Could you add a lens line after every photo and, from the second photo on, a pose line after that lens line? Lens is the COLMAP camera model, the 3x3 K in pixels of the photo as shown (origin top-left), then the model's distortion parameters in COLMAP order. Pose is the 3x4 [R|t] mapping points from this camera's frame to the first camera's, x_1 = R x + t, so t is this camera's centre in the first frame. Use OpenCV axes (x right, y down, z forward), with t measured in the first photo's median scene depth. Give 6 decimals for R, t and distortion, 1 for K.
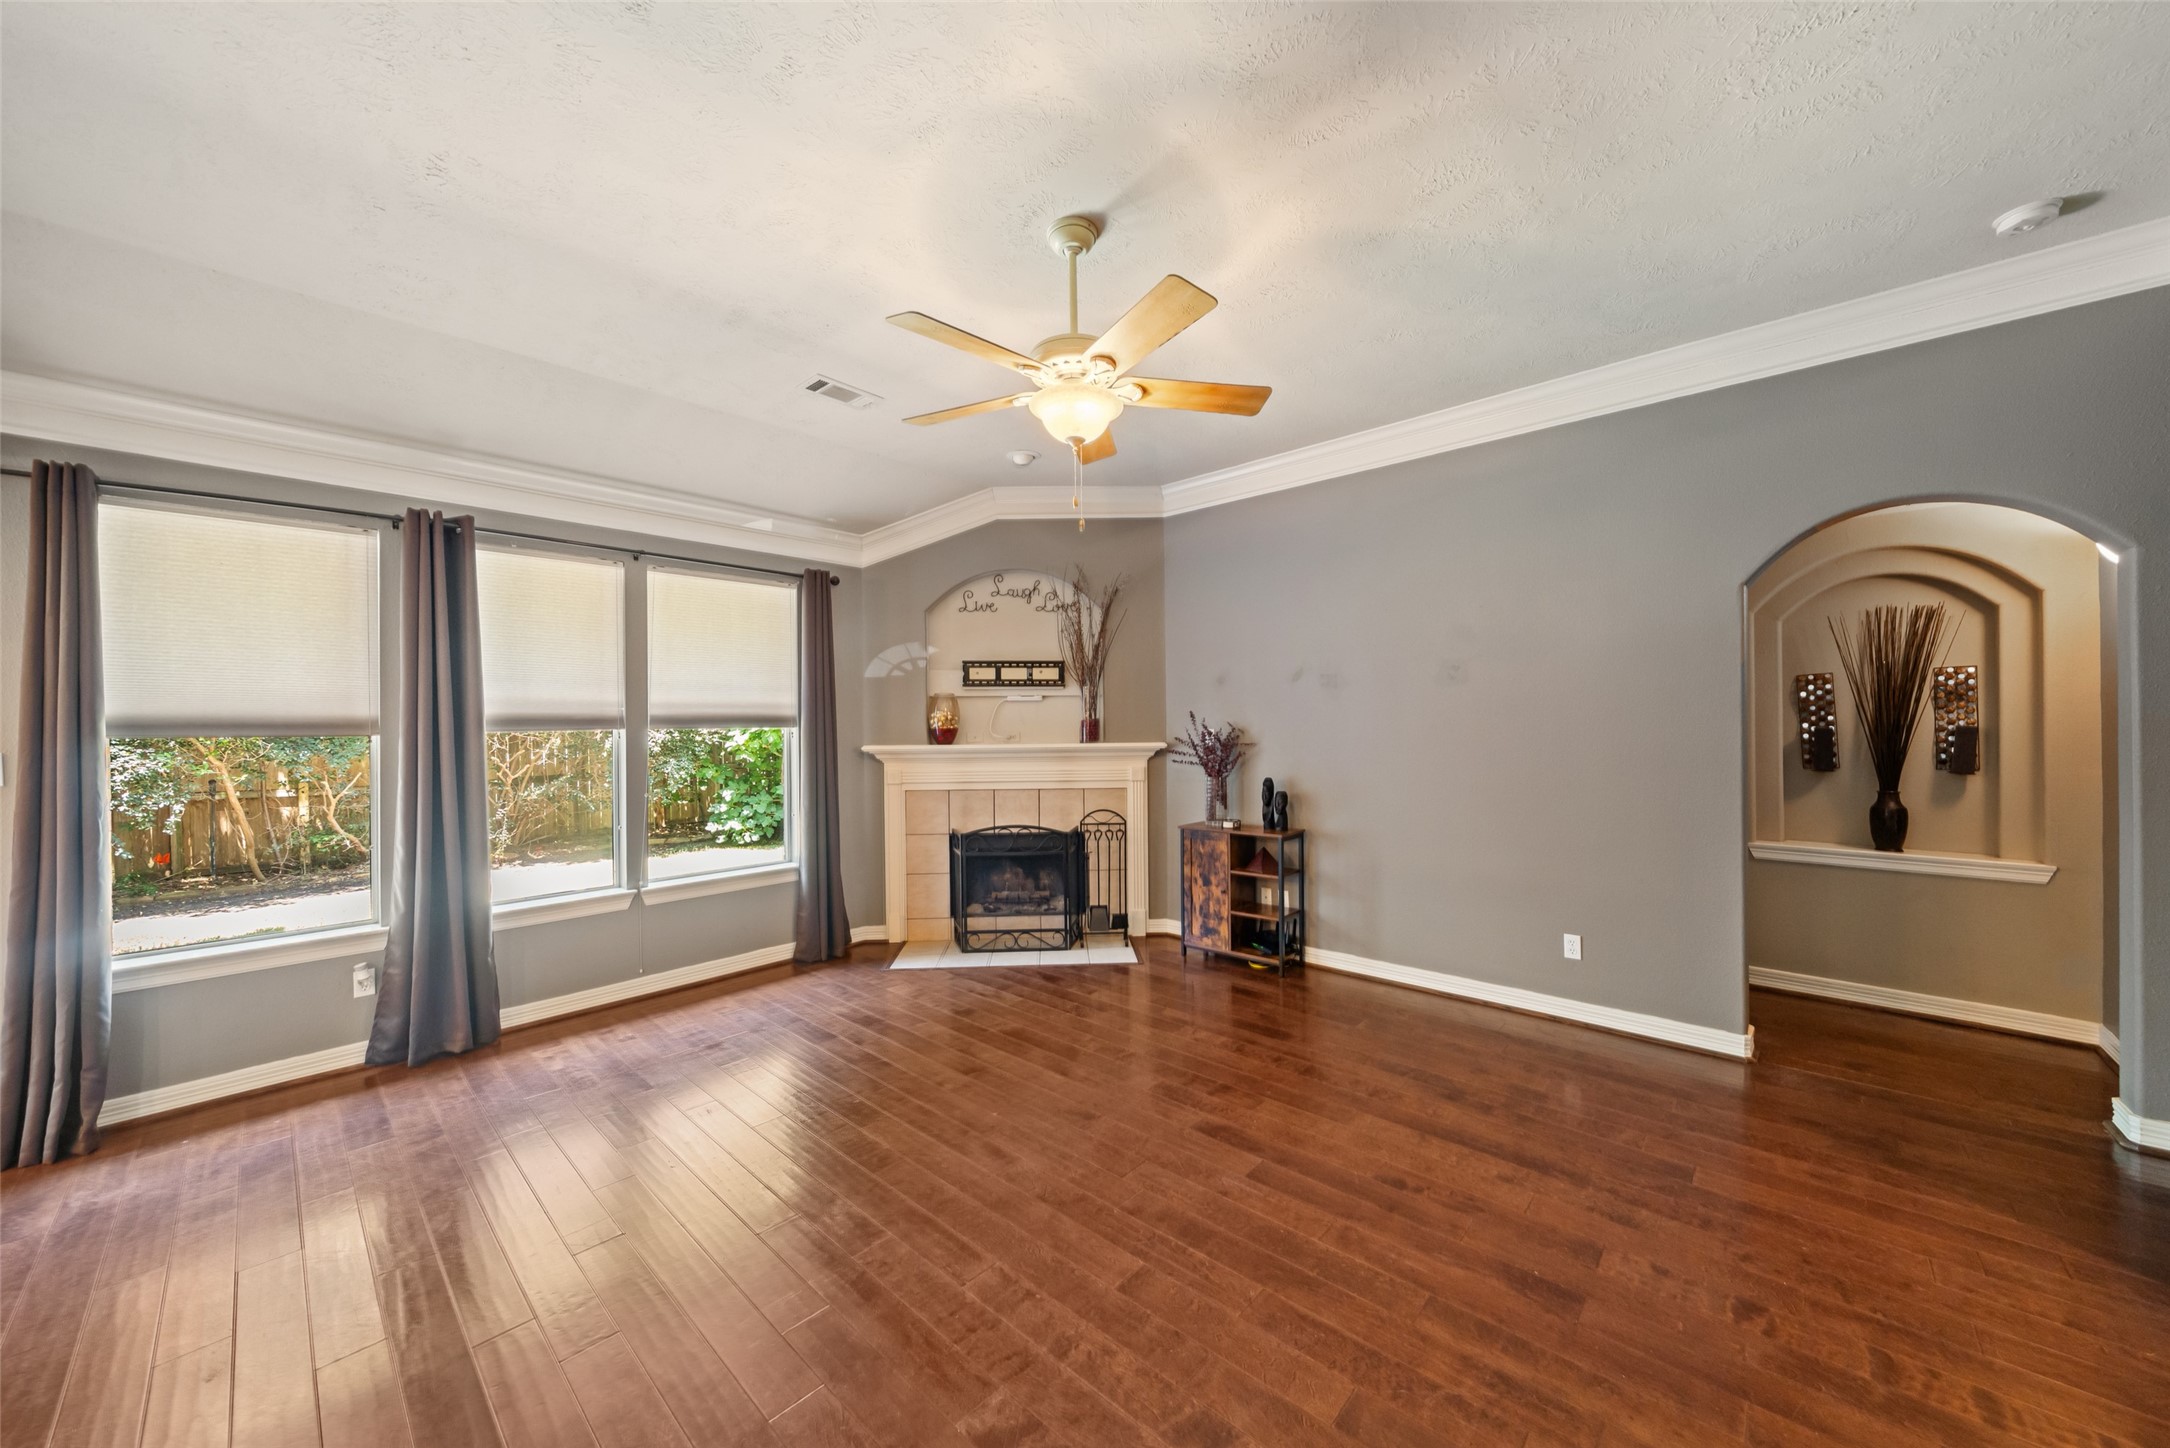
lens RADIAL K [[762.7, 0, 1079.1], [0, 762.7, 726.0], [0, 0, 1]] dist [-0.003307, -0.000290]
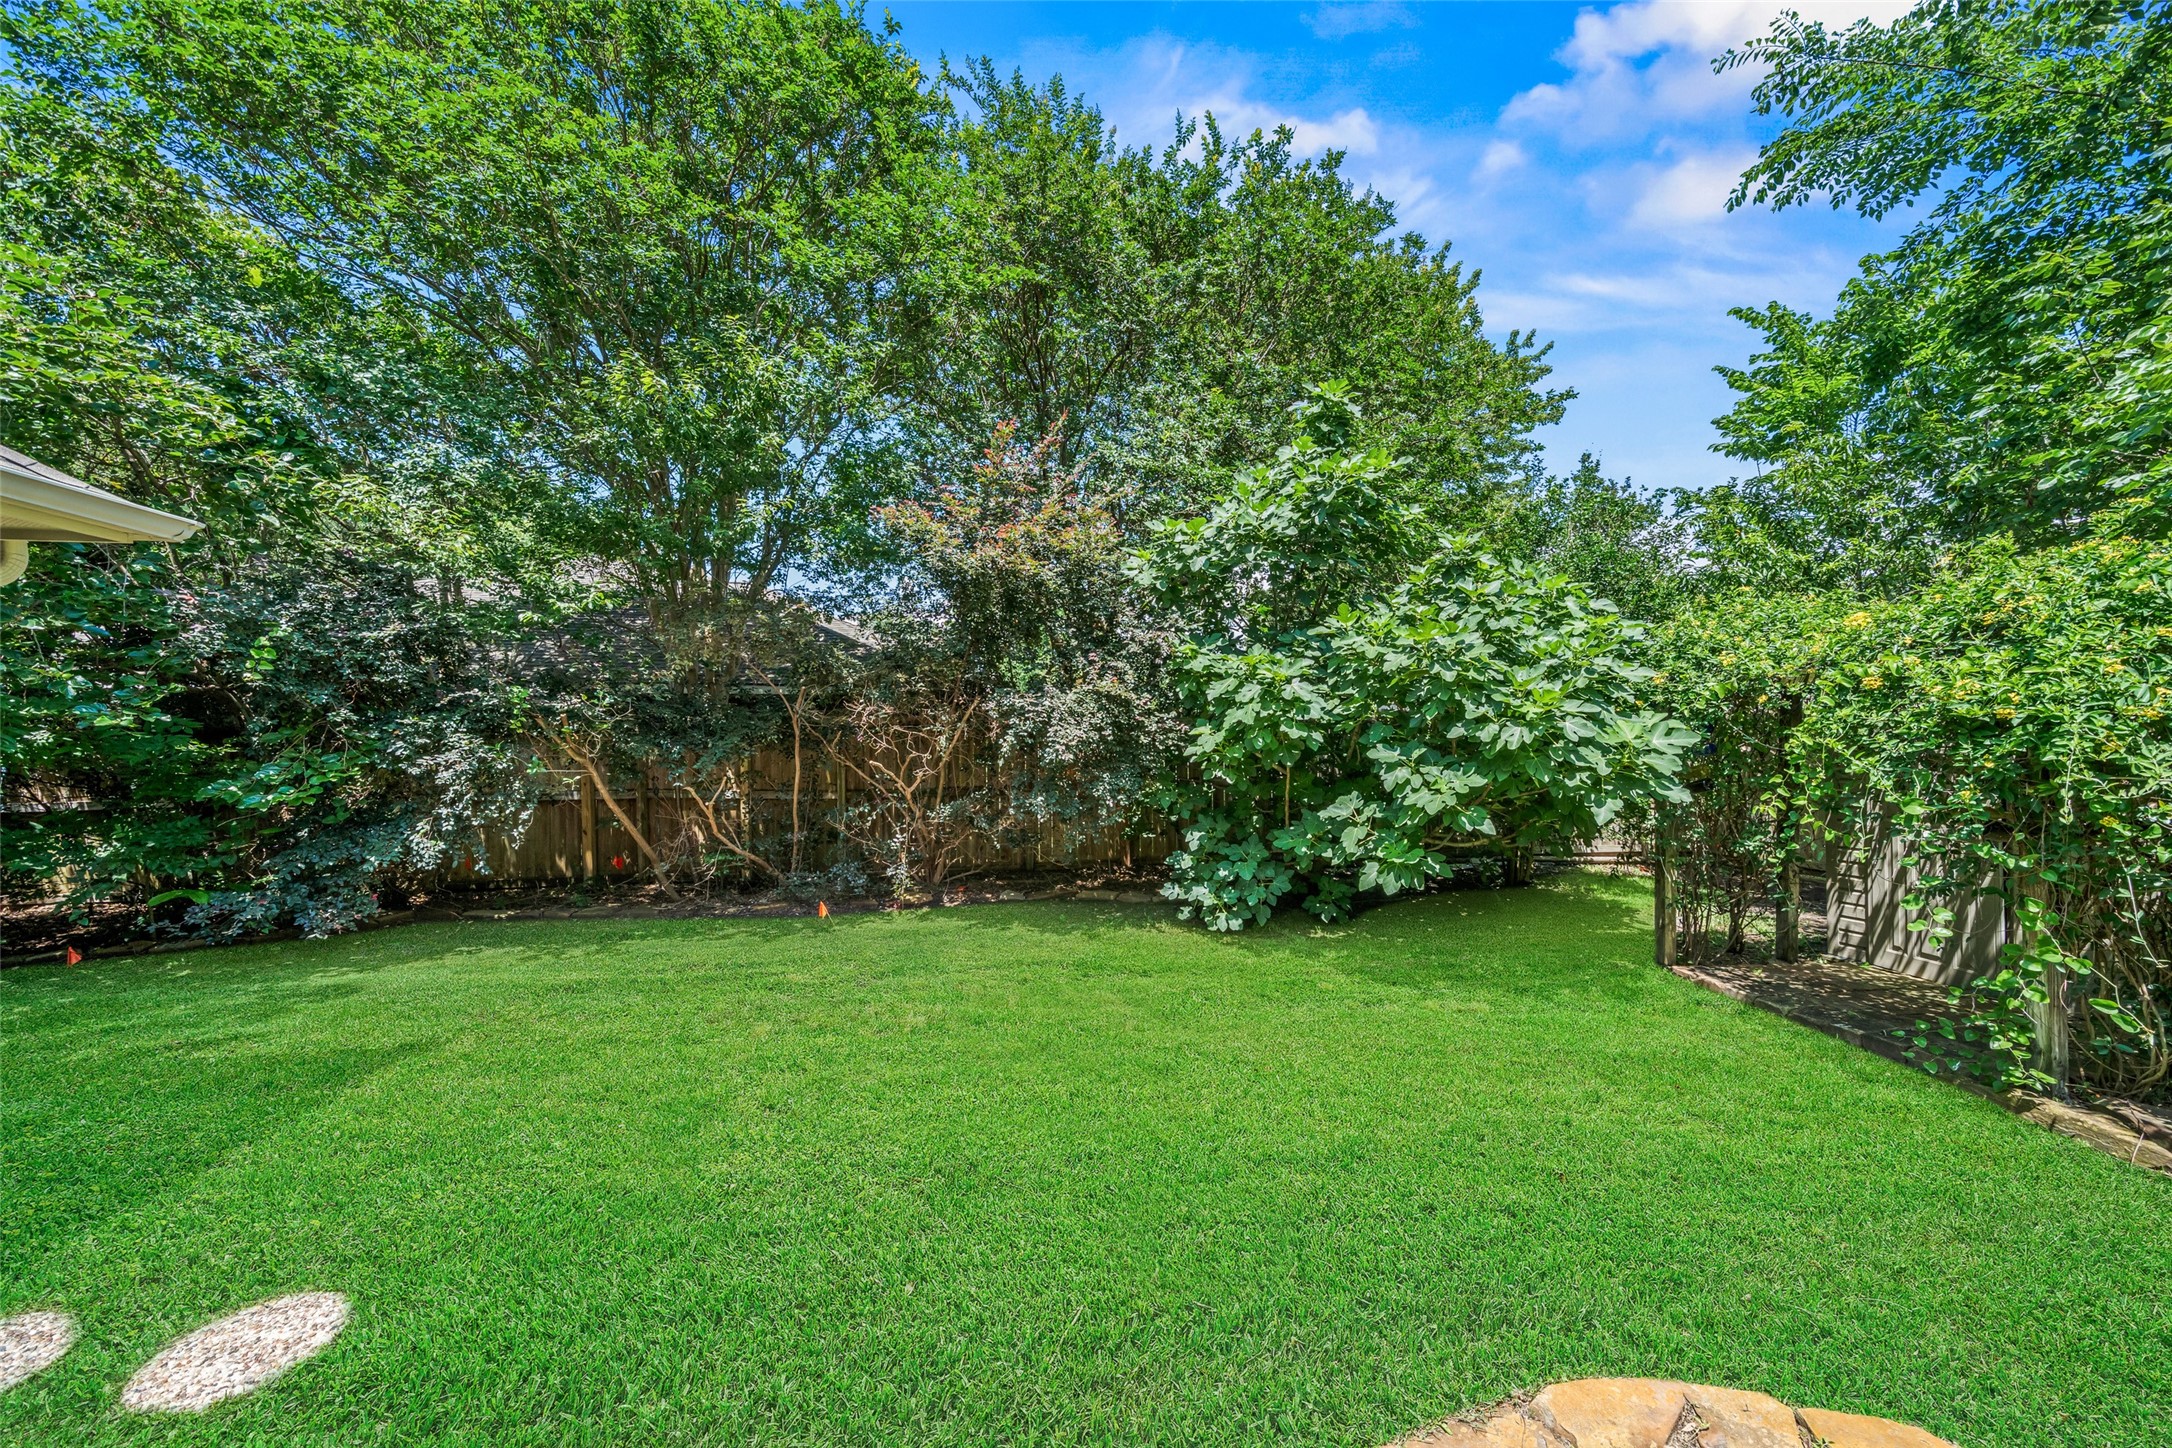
lens RADIAL K [[757.6, 0, 1080.8], [0, 757.6, 741.7], [0, 0, 1]] dist [-0.000119, -0.000051]
pose [[0.779176, 0.017368, -0.626564, -0.396853], [-0.010199, 0.999835, 0.015031, 0.022576], [0.626722, -0.005322, 0.779225, 1.155272]]
